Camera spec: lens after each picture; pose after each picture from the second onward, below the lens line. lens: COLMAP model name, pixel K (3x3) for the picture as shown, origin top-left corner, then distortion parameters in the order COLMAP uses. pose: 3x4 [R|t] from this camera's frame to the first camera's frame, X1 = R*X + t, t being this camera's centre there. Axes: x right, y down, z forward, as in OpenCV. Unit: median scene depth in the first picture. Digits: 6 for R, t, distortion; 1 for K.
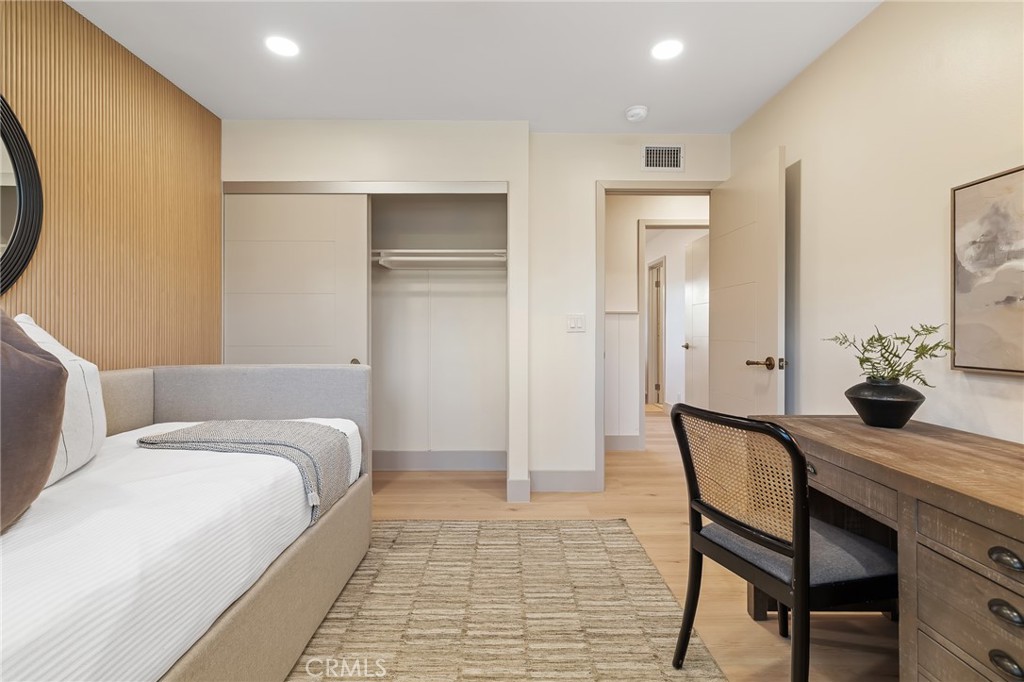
lens RADIAL K [[460.3, 0, 509.3], [0, 460.3, 336.1], [0, 0, 1]] dist [0.008183, -0.000162]
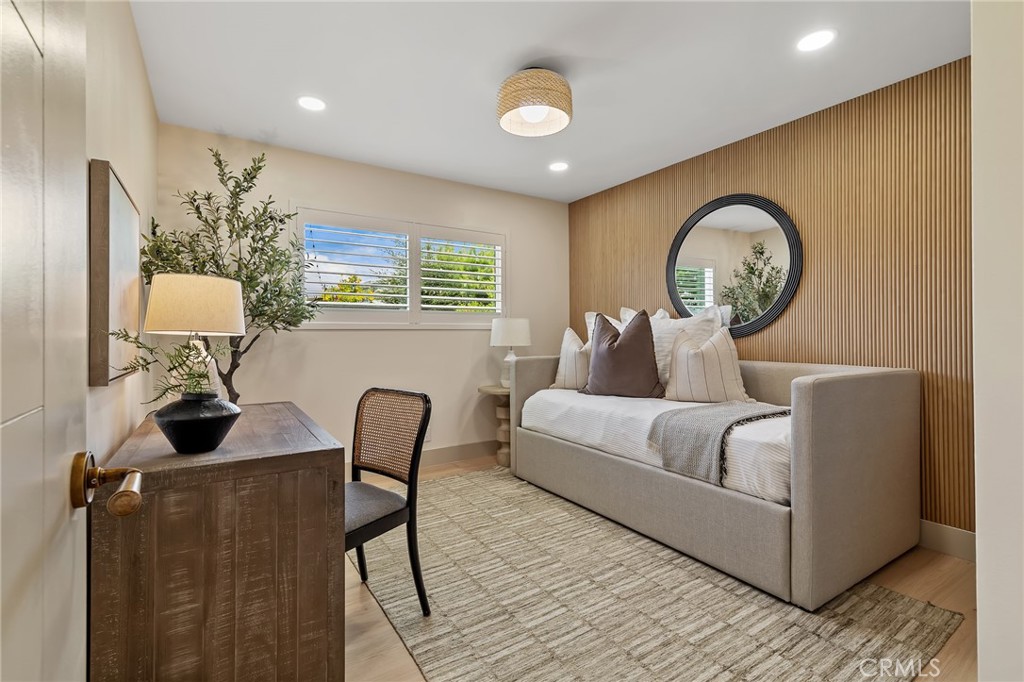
lens RADIAL K [[460.3, 0, 509.3], [0, 460.3, 336.1], [0, 0, 1]] dist [0.008183, -0.000162]
pose [[-0.844823, 0.003144, -0.535037, 0.707120], [-0.001160, 0.999970, 0.007708, -0.018342], [0.535045, 0.007132, -0.844794, 1.826023]]
